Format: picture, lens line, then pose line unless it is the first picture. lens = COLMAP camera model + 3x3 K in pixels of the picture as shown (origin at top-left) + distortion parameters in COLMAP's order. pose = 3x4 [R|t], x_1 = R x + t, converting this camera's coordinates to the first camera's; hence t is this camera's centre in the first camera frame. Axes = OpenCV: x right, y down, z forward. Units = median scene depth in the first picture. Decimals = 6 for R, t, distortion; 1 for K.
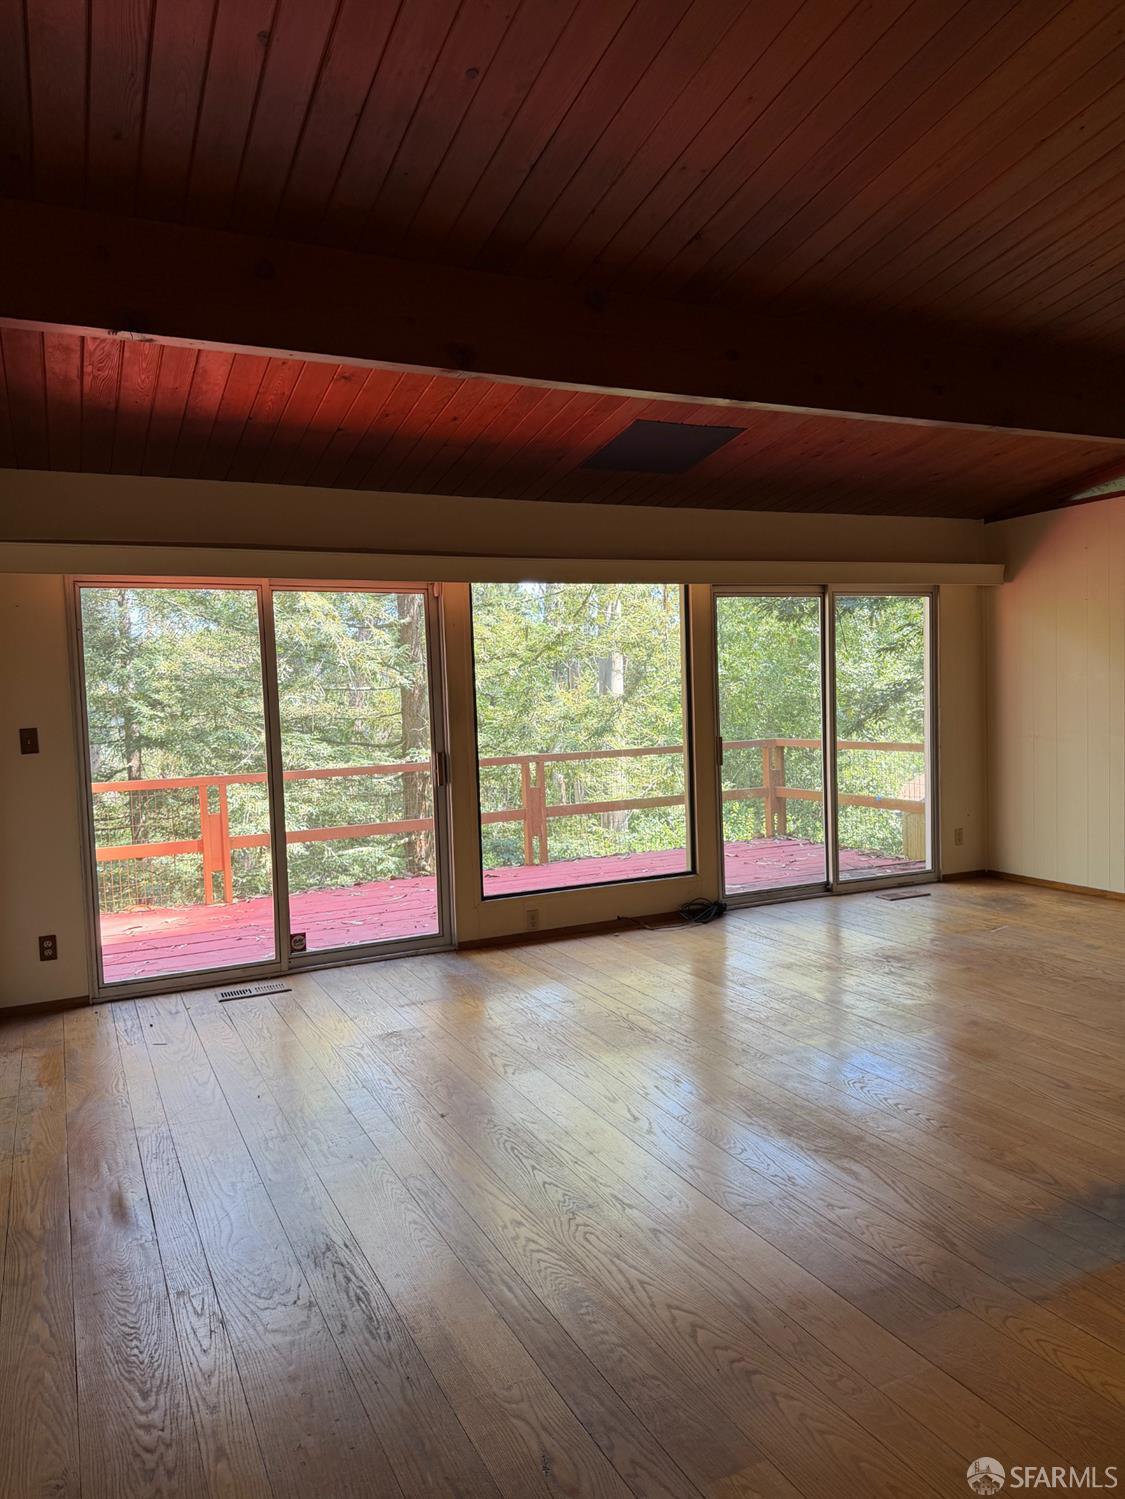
lens RADIAL K [[1045.7, 0, 557.8], [0, 1045.7, 756.1], [0, 0, 1]] dist [0.074477, -0.064313]
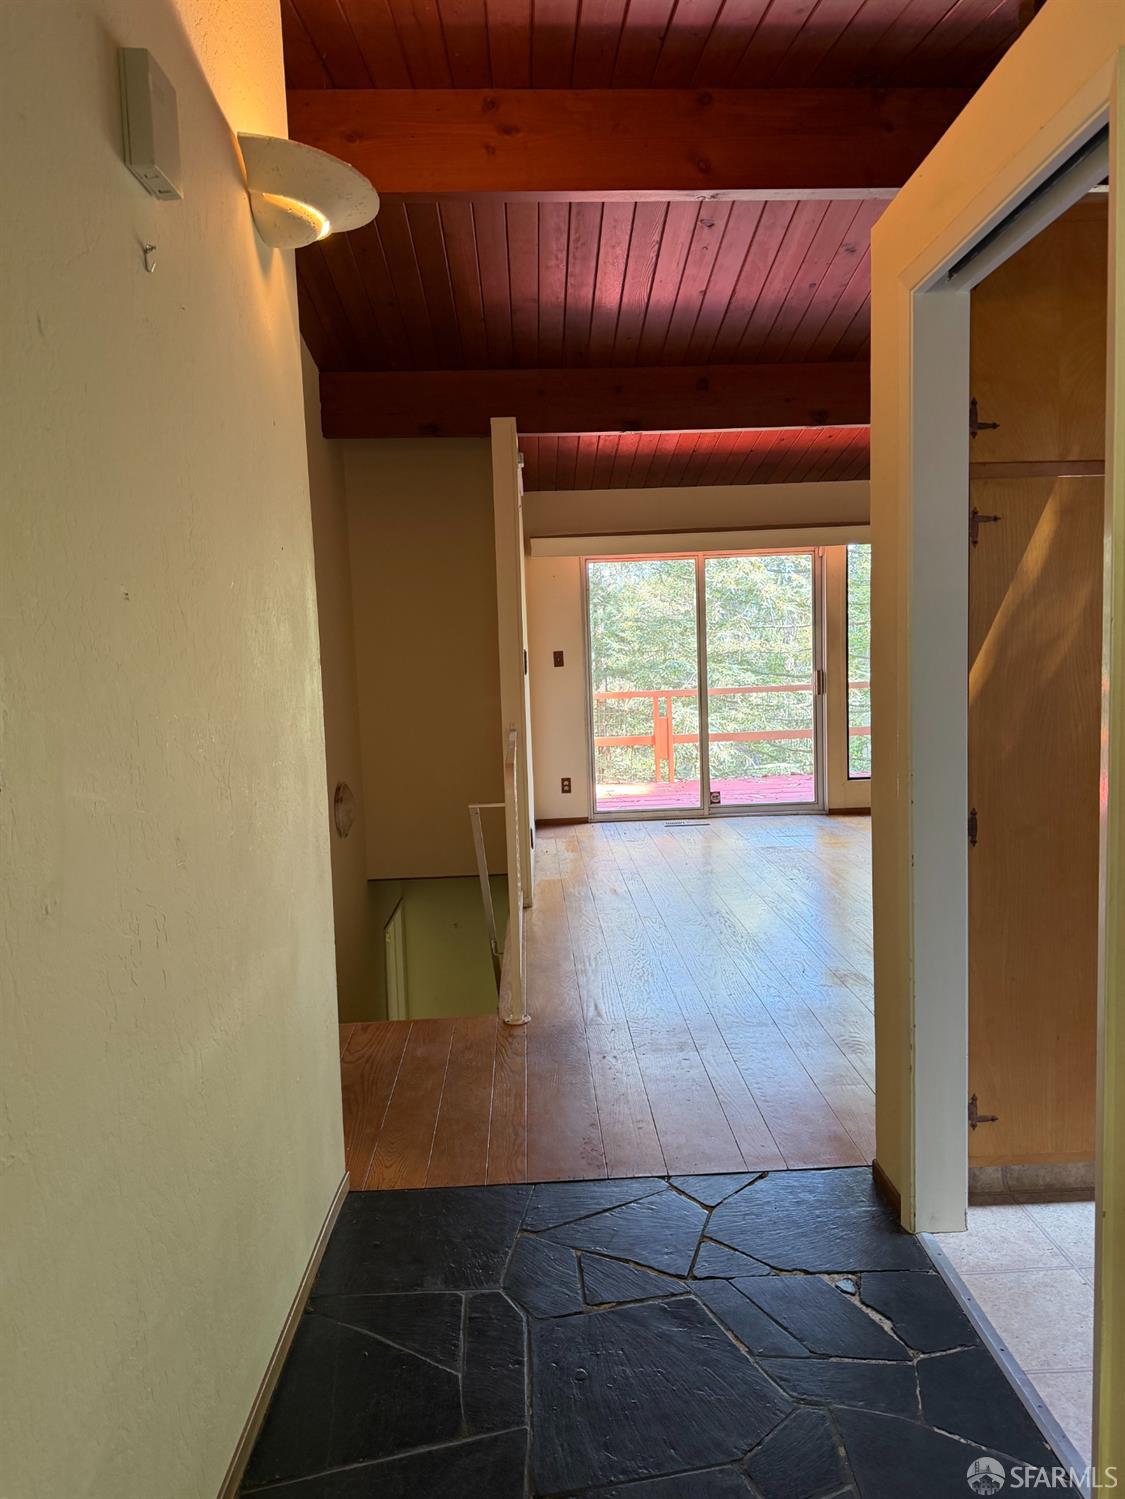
lens RADIAL K [[1045.7, 0, 557.8], [0, 1045.7, 756.1], [0, 0, 1]] dist [0.074477, -0.064313]
pose [[0.915396, 0.041615, -0.400398, 0.105386], [-0.019182, 0.998022, 0.059874, 0.026285], [0.402097, -0.047129, 0.914383, -0.330602]]
